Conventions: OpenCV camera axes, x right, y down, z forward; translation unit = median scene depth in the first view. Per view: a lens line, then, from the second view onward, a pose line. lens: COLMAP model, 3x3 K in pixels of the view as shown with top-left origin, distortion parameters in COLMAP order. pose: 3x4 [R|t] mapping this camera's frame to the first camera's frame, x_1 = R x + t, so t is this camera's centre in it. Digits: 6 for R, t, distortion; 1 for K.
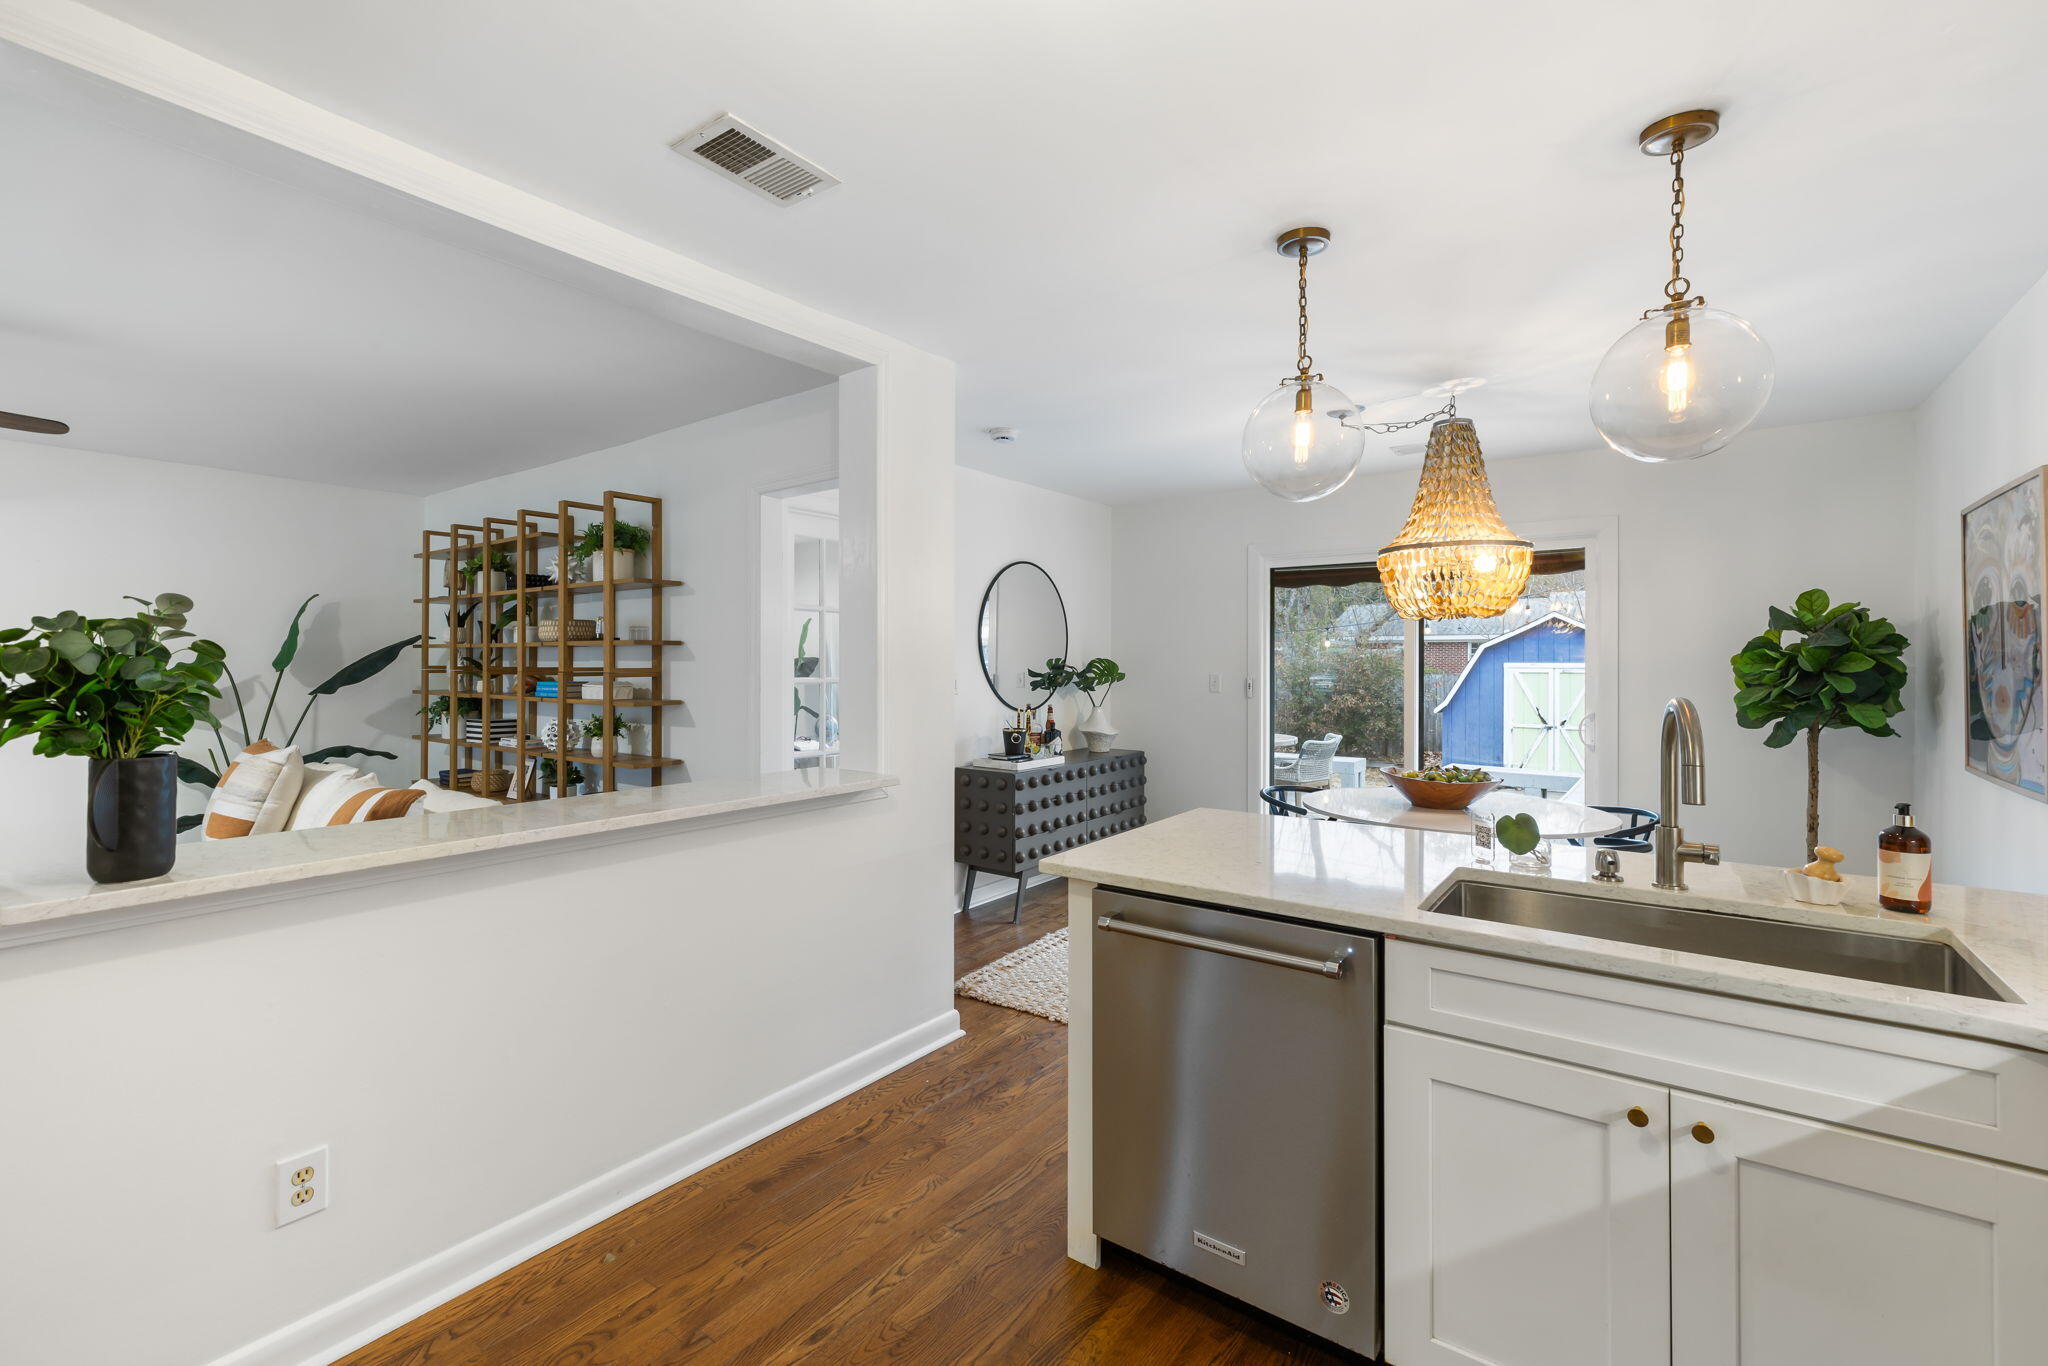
lens RADIAL K [[879.4, 0, 1016.9], [0, 879.4, 666.6], [0, 0, 1]] dist [0.000642, 0.000081]
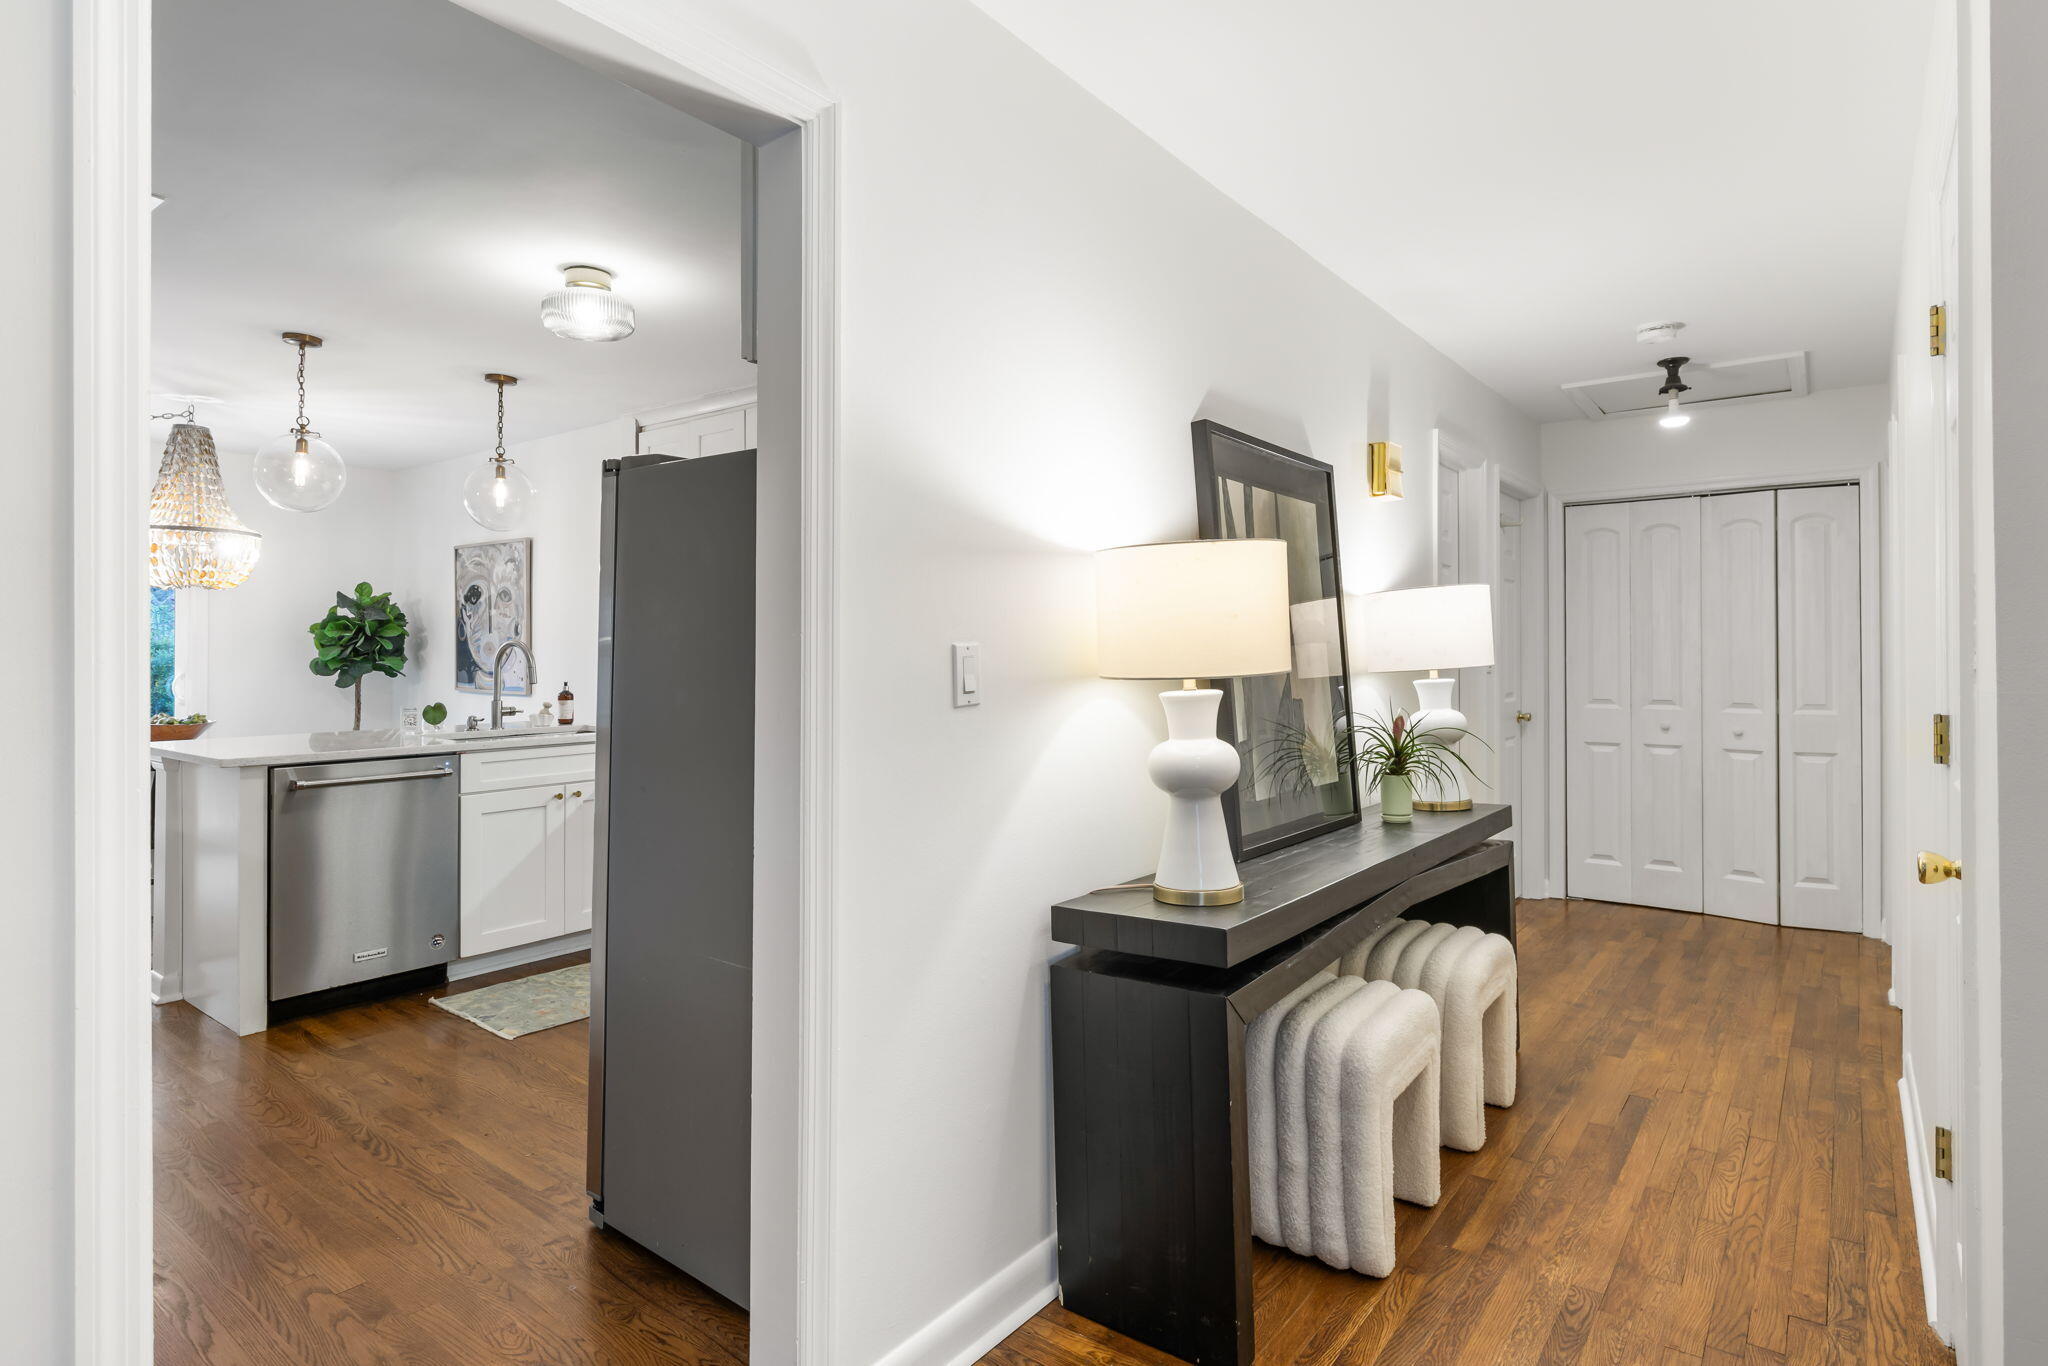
lens RADIAL K [[1067.8, 0, 1002.4], [0, 1067.8, 643.0], [0, 0, 1]] dist [0.002347, -0.001606]
pose [[0.025938, 0.004616, 0.999653, -0.994312], [0.001368, 0.999988, -0.004653, 0.029840], [-0.999663, 0.001488, 0.025932, -0.162927]]
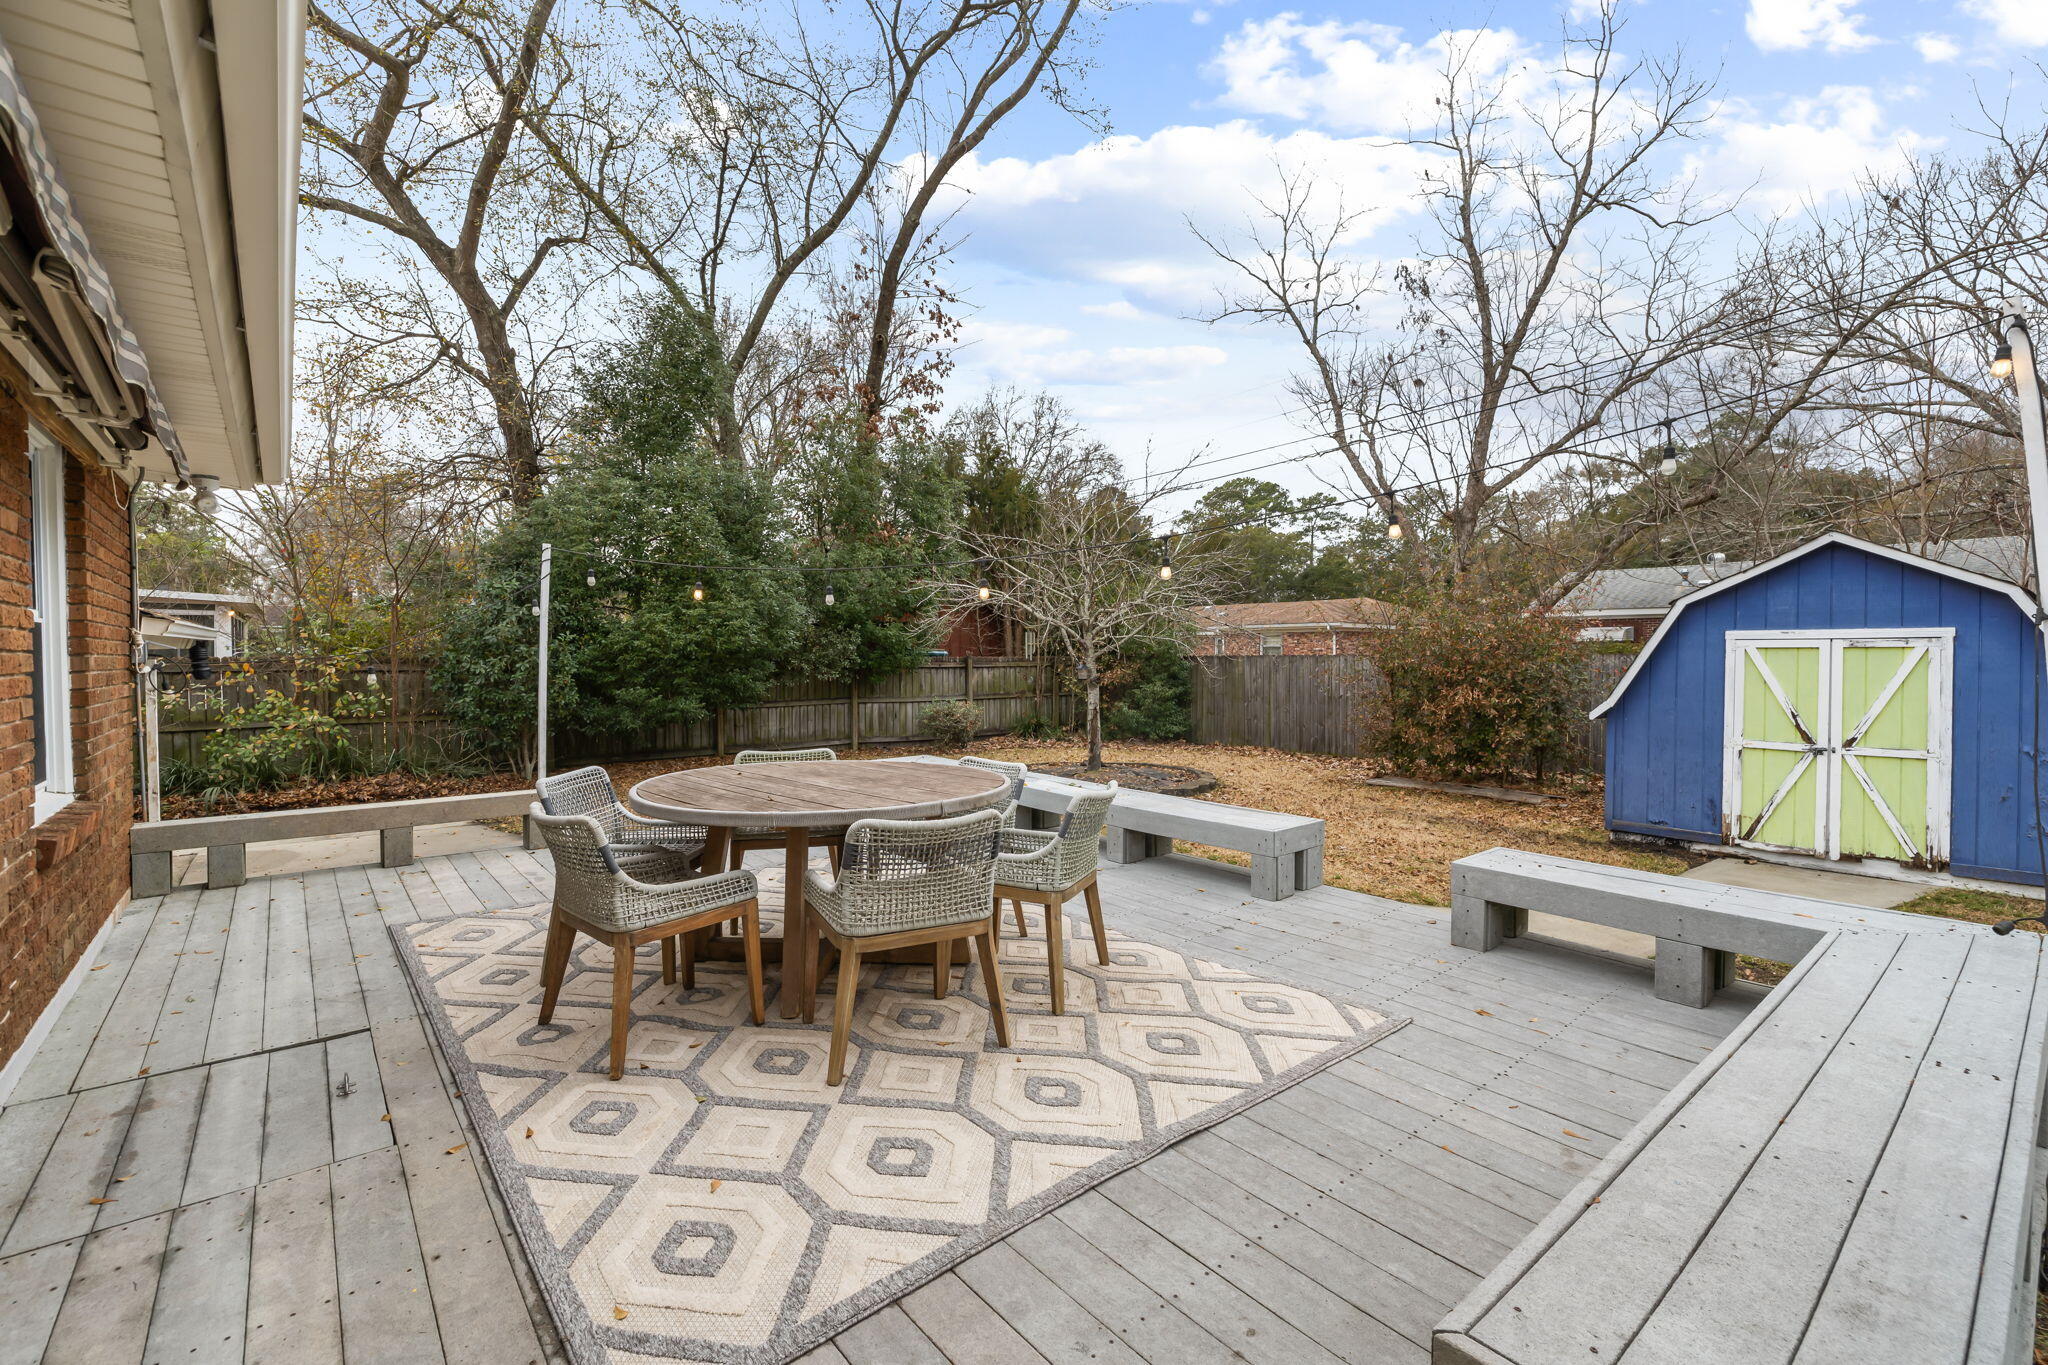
lens RADIAL K [[879.4, 0, 1007.2], [0, 879.4, 675.2], [0, 0, 1]] dist [0.000642, 0.000081]
pose [[0.967678, 0.011178, -0.251940, 1.091613], [-0.006896, 0.999816, 0.017873, 0.072349], [0.252094, -0.015559, 0.967578, 1.495845]]
